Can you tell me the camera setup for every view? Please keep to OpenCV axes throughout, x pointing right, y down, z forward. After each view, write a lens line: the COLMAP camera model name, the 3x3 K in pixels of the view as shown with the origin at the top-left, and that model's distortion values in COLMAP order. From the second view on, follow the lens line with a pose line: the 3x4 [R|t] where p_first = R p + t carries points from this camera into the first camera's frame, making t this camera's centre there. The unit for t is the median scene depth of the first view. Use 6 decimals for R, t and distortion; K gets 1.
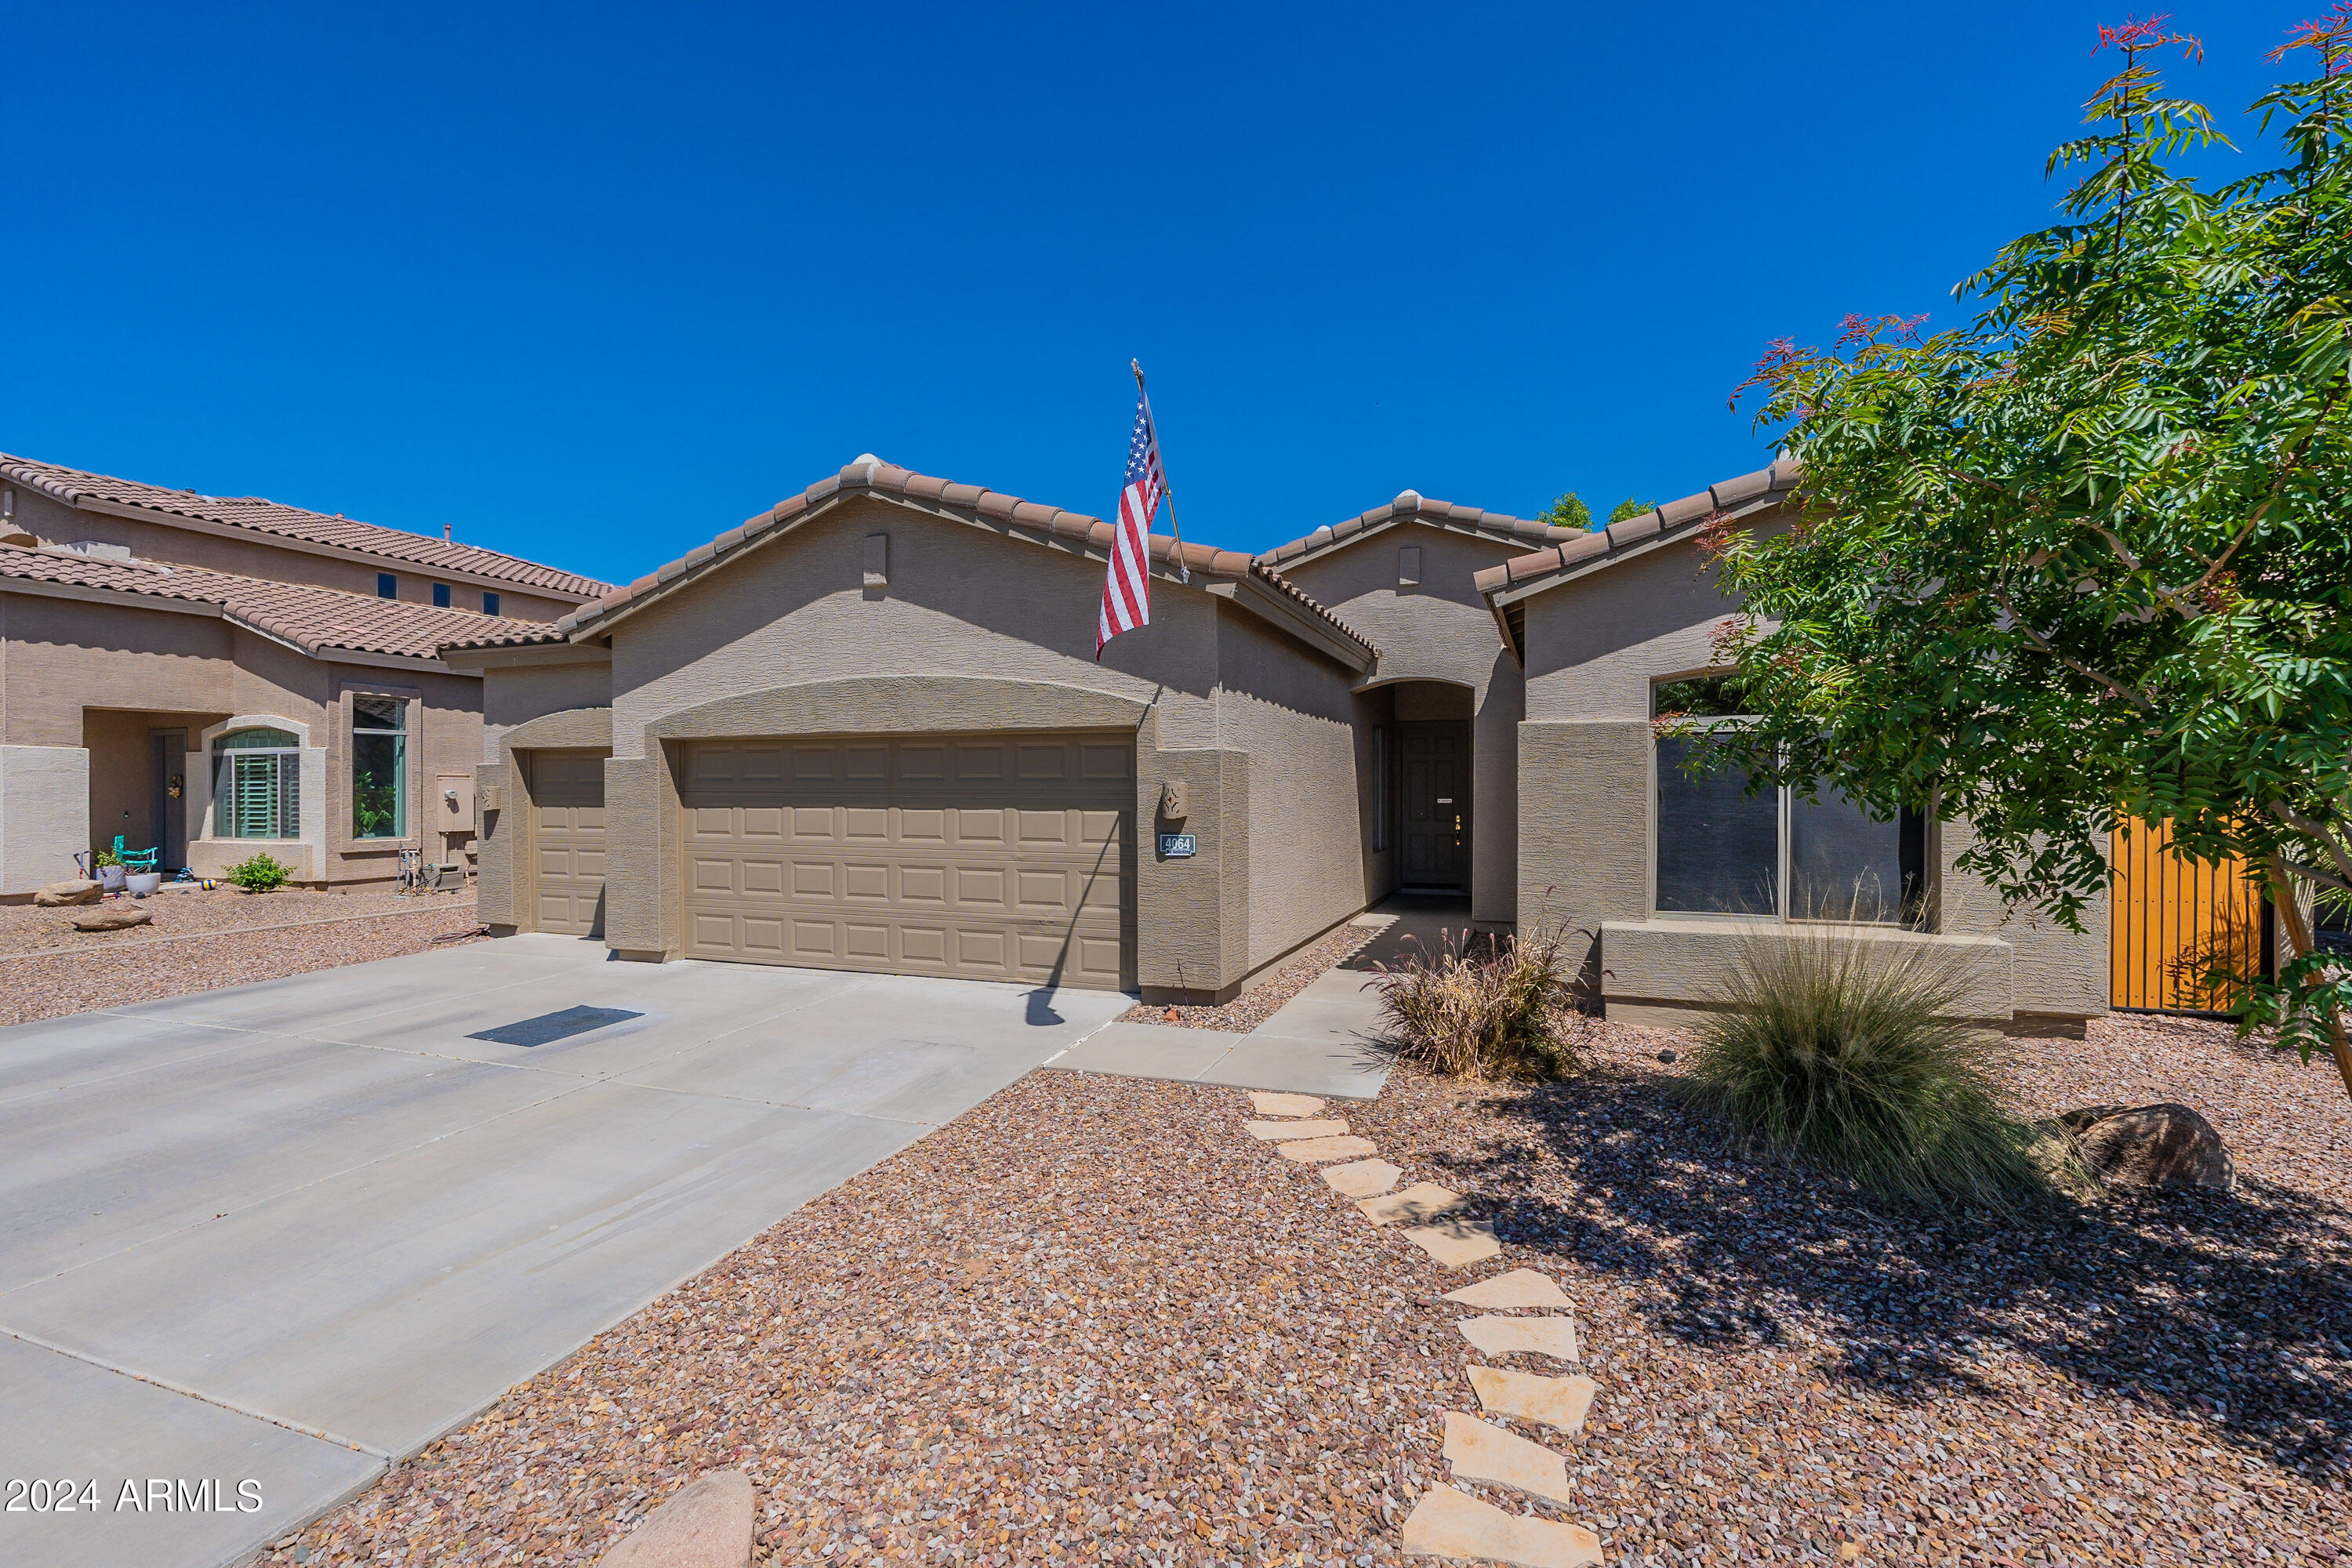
lens RADIAL K [[1024.0, 0, 1222.0], [0, 1024.0, 780.1], [0, 0, 1]] dist [-0.002547, 0.001480]
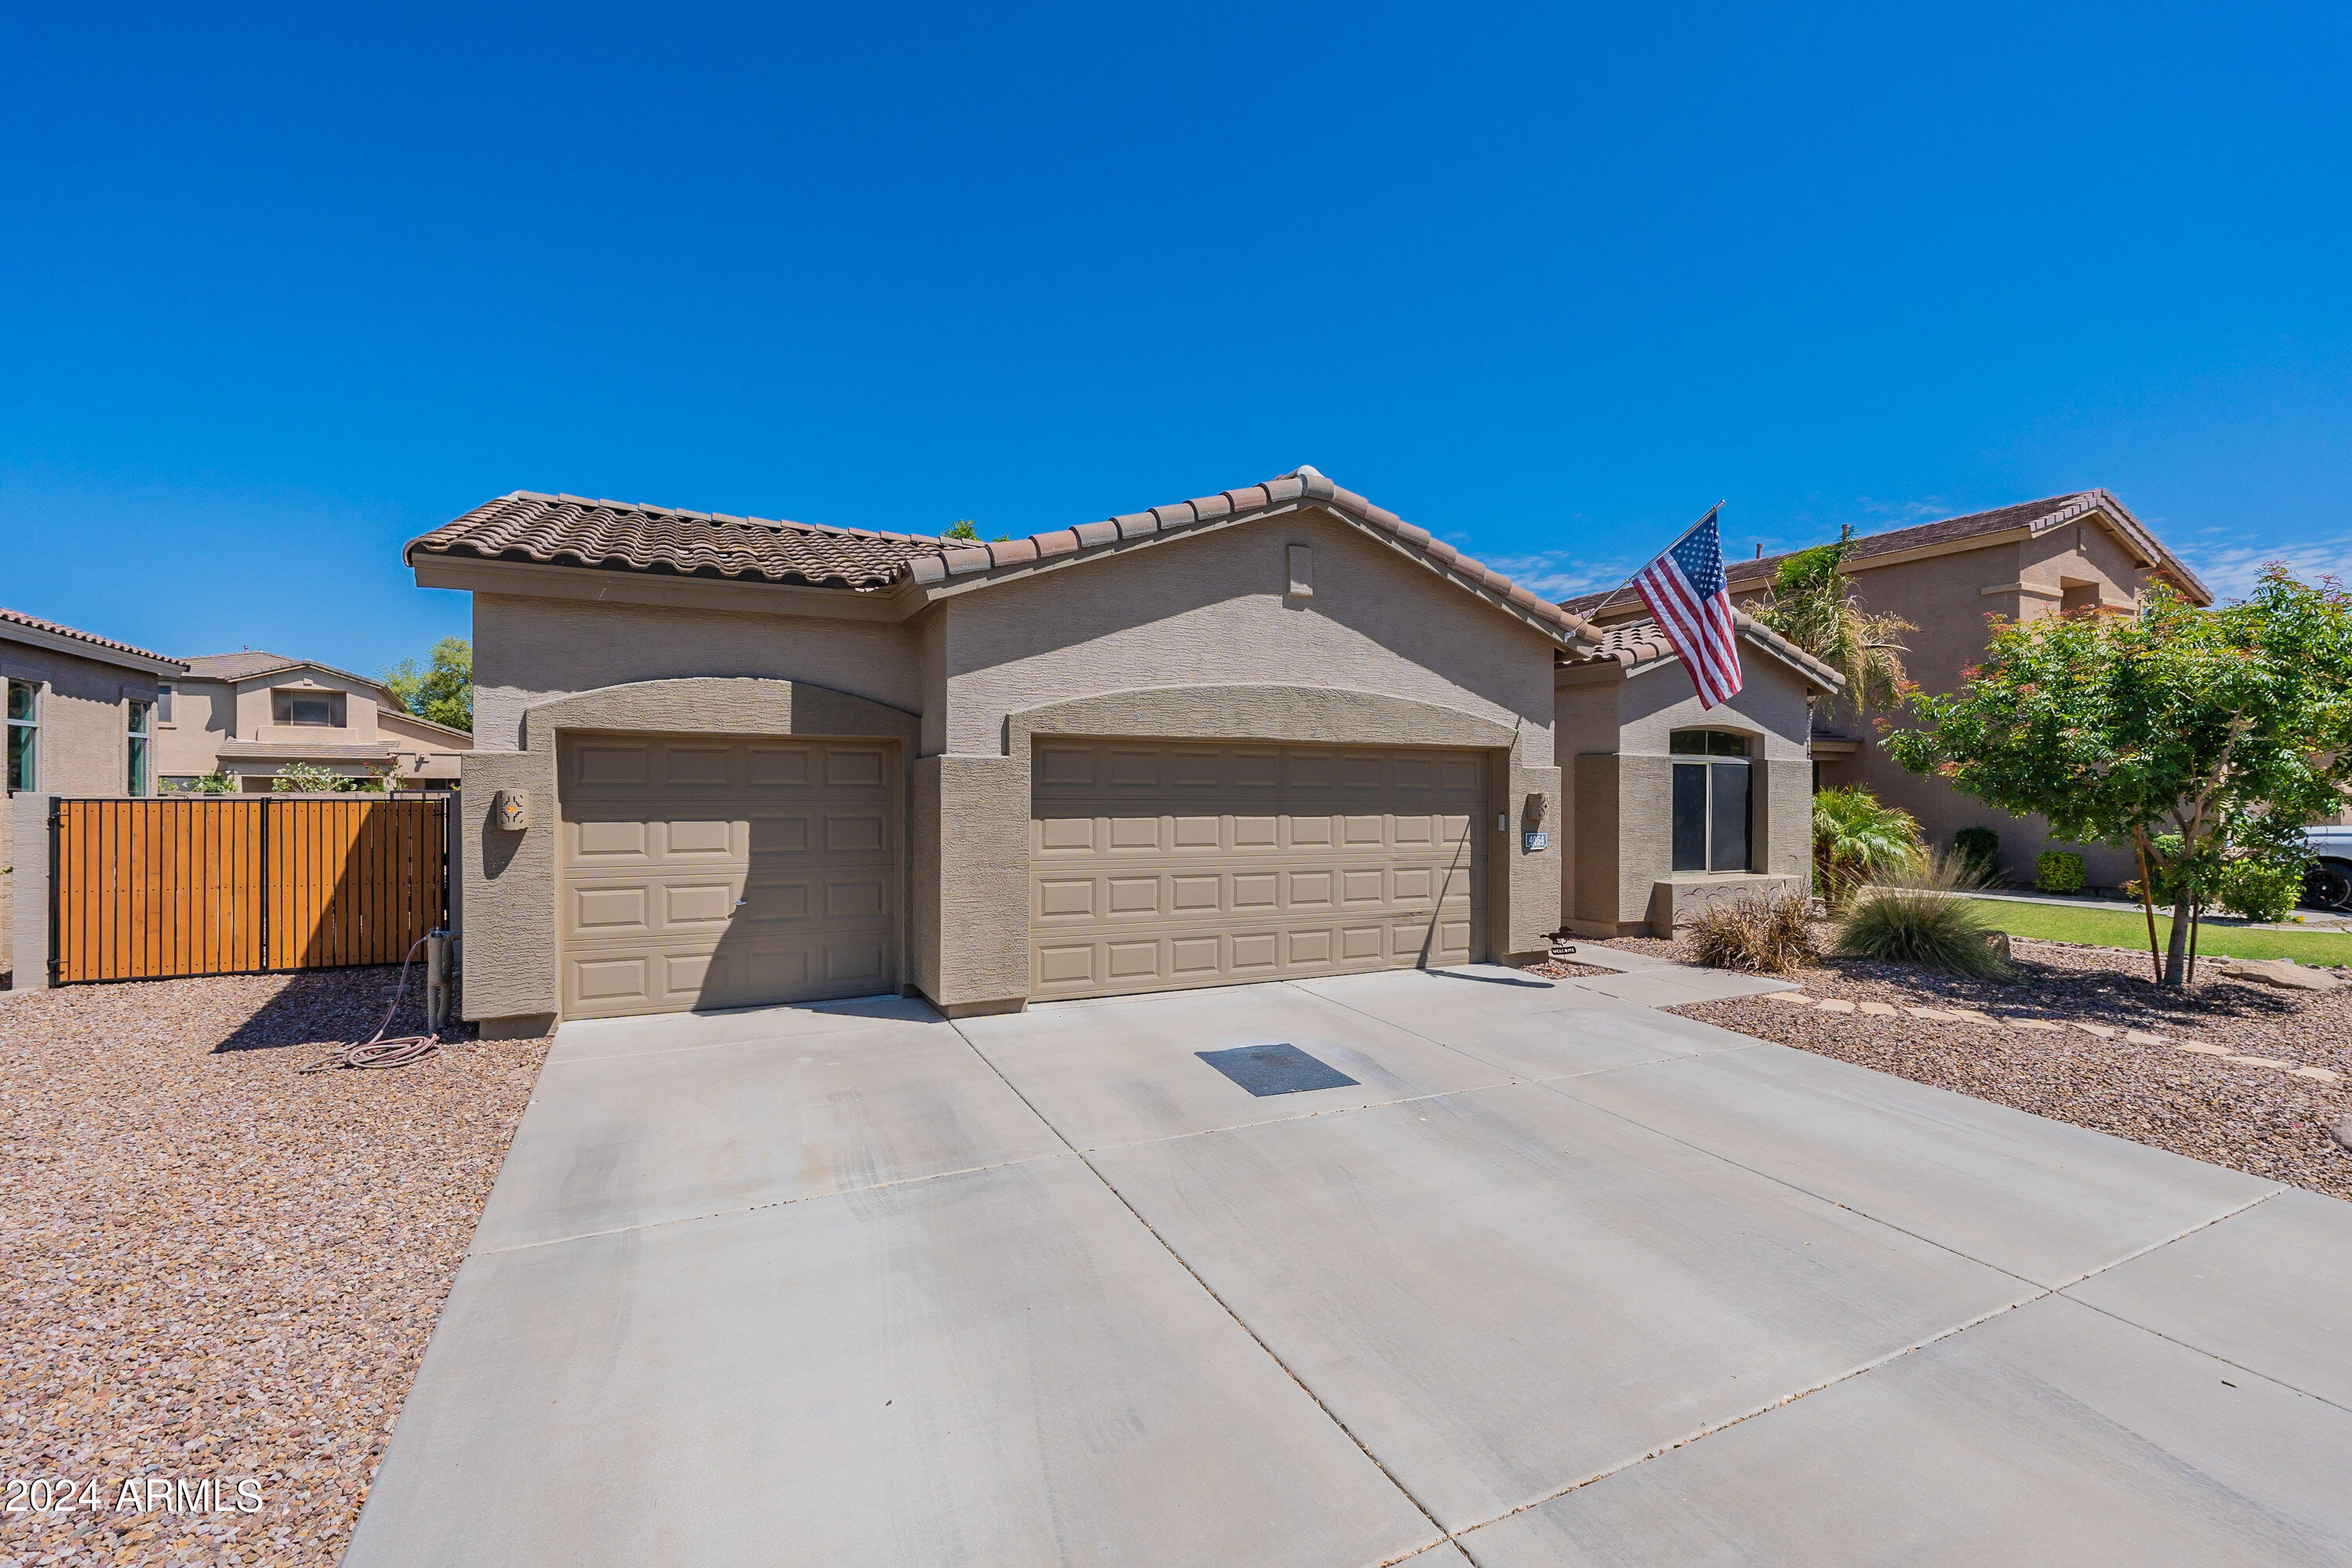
lens RADIAL K [[1024.0, 0, 1165.5], [0, 1024.0, 779.4], [0, 0, 1]] dist [-0.002547, 0.001480]
pose [[0.695777, 0.011730, 0.718162, -1.171919], [-0.012895, 0.999909, -0.003839, -0.003200], [-0.718142, -0.006590, 0.695866, 0.397886]]
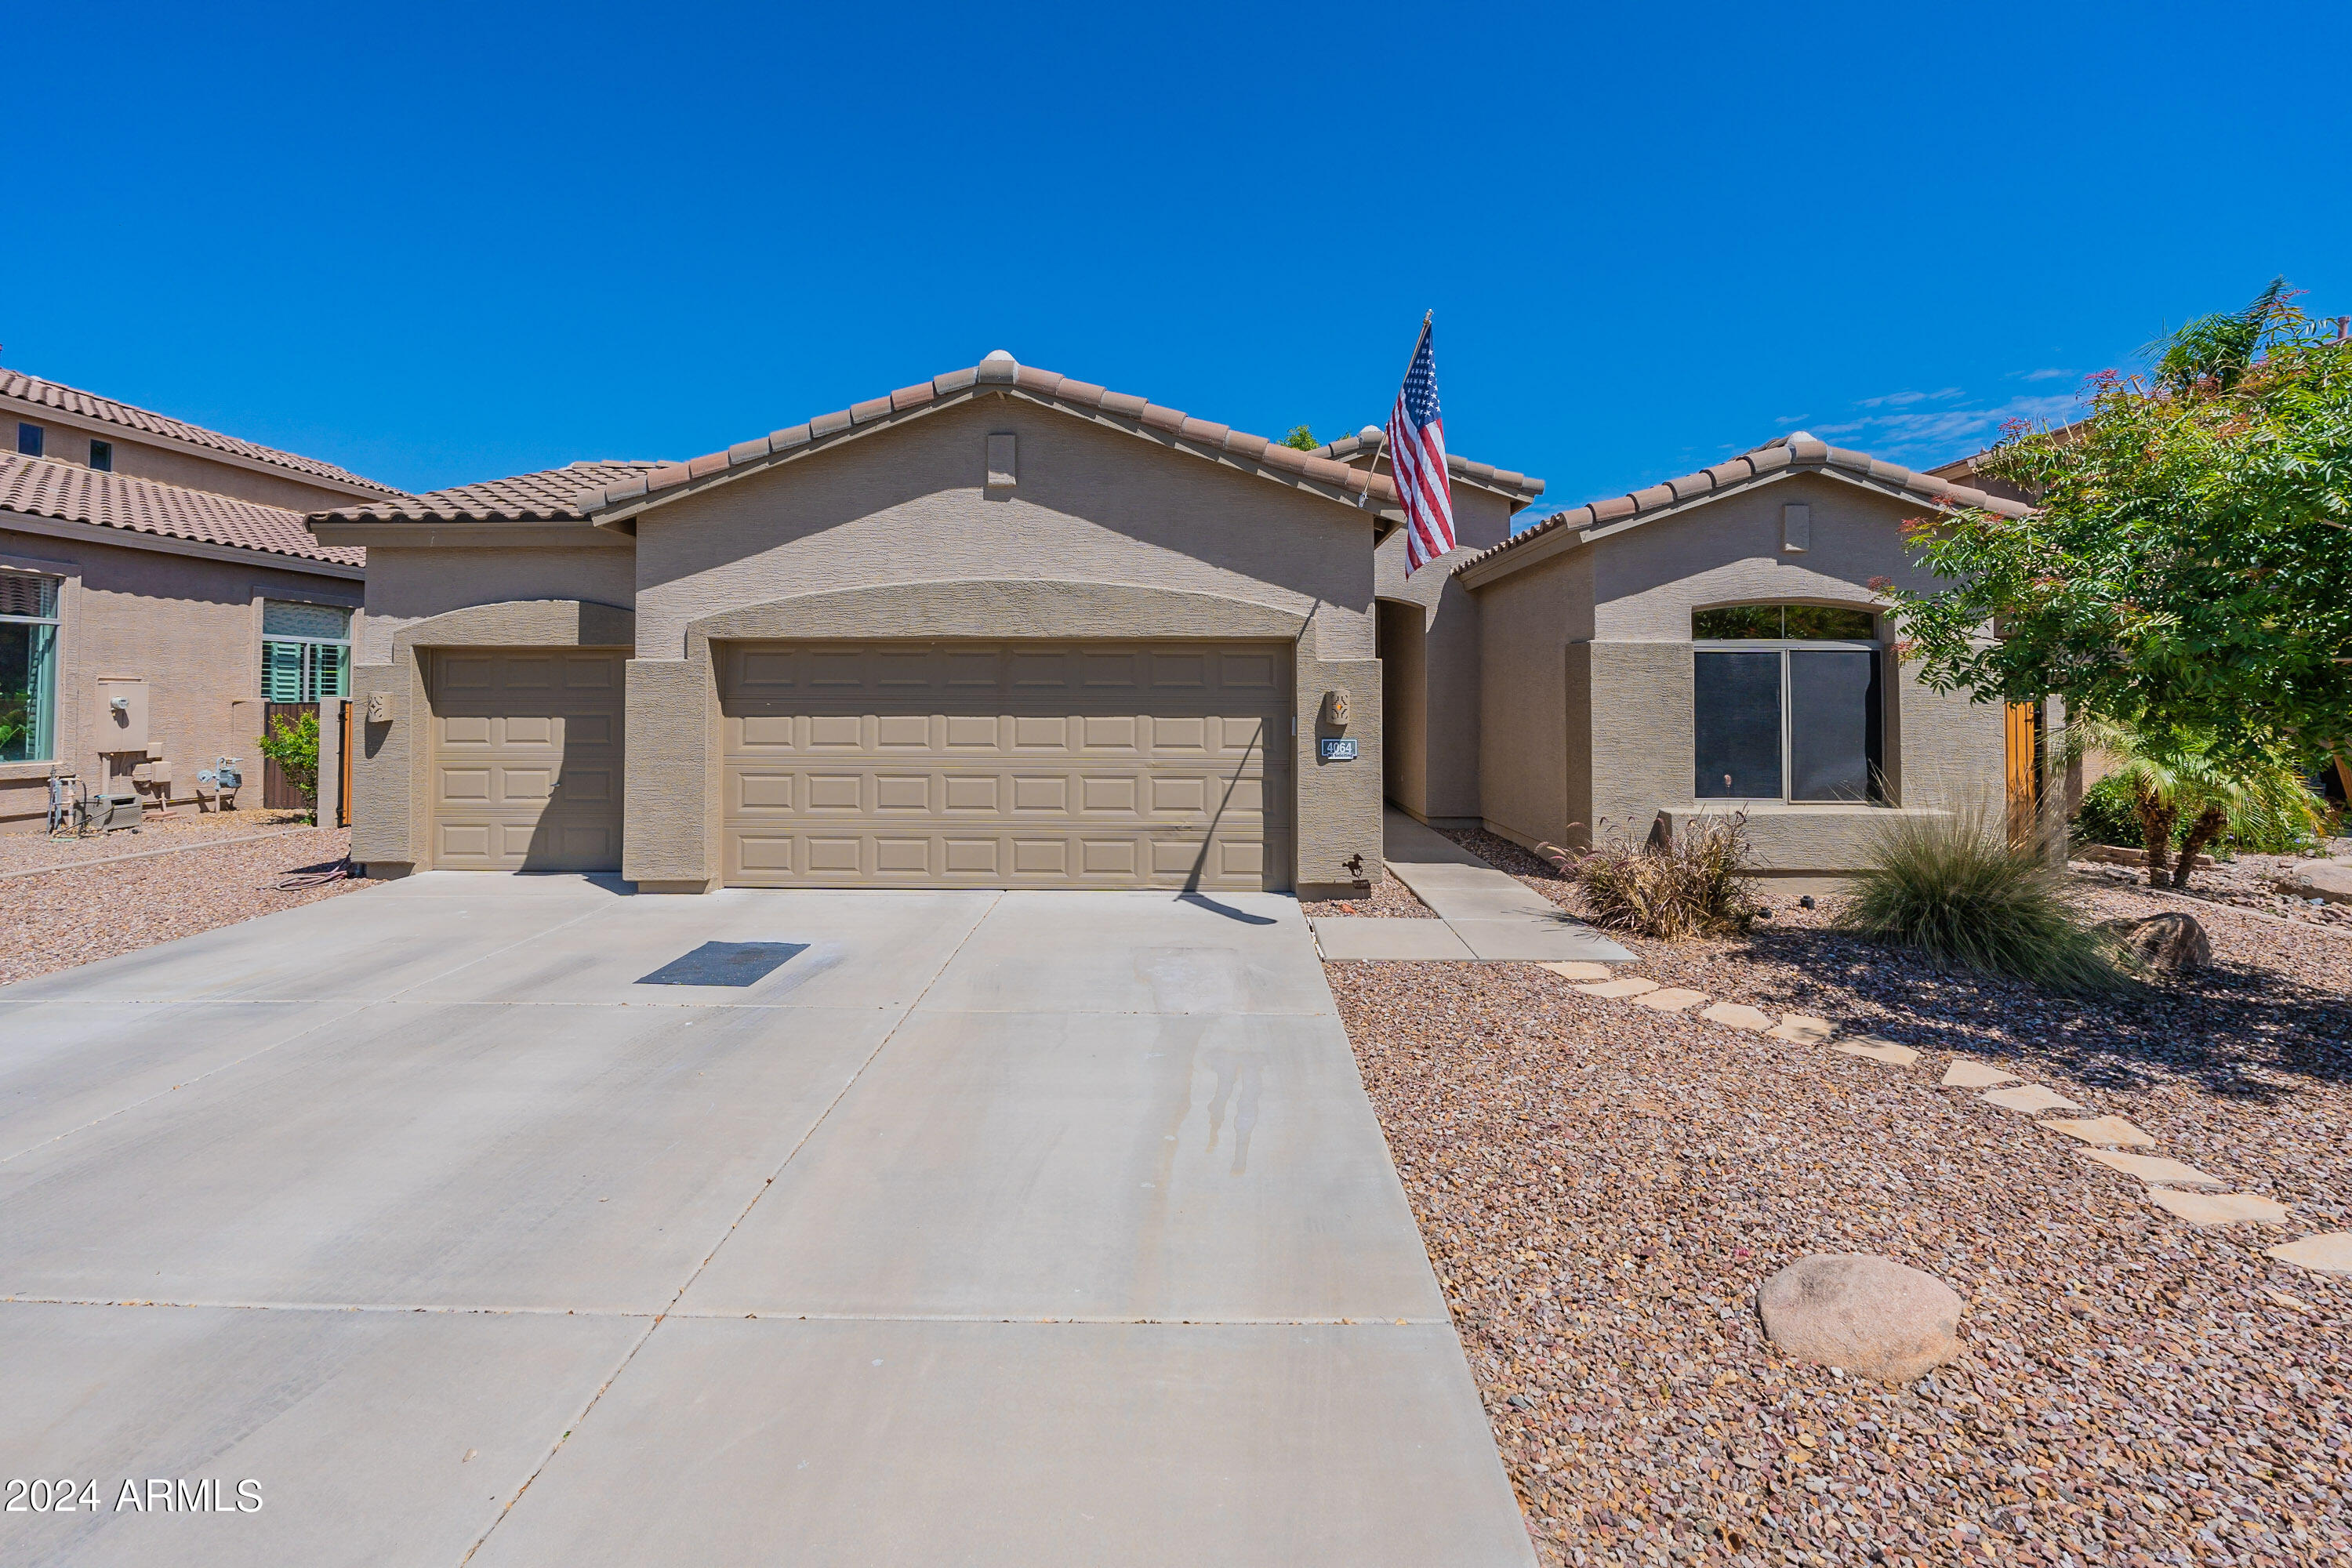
lens RADIAL K [[1024.0, 0, 1200.1], [0, 1024.0, 672.6], [0, 0, 1]] dist [-0.002547, 0.001480]
pose [[0.947304, 0.011261, 0.320139, -0.475782], [-0.004972, 0.999778, -0.020453, 0.005442], [-0.320298, 0.017784, 0.947150, 0.027084]]
